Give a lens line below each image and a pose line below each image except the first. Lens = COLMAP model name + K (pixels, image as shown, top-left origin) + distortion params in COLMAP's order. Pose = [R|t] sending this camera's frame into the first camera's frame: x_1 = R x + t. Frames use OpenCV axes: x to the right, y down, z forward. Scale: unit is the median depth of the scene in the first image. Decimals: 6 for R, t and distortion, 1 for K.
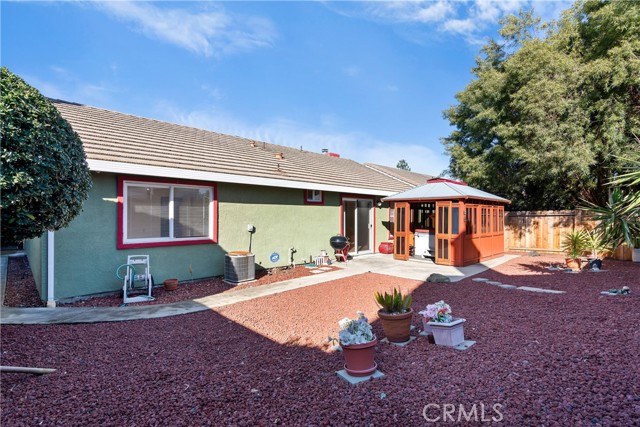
lens RADIAL K [[310.0, 0, 322.0], [0, 310.0, 211.2], [0, 0, 1]] dist [-0.007250, 0.001238]
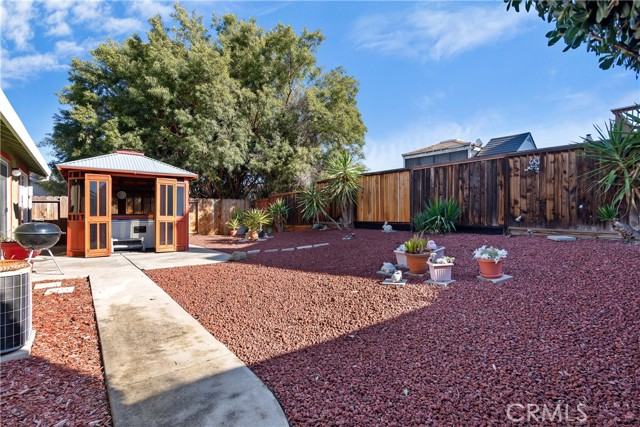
lens RADIAL K [[310.0, 0, 322.5], [0, 310.0, 214.2], [0, 0, 1]] dist [-0.007250, 0.001238]
pose [[0.122487, -0.008558, 0.992433, -0.414834], [-0.003821, 0.999951, 0.009094, 0.058218], [-0.992463, -0.004906, 0.122449, 0.463414]]
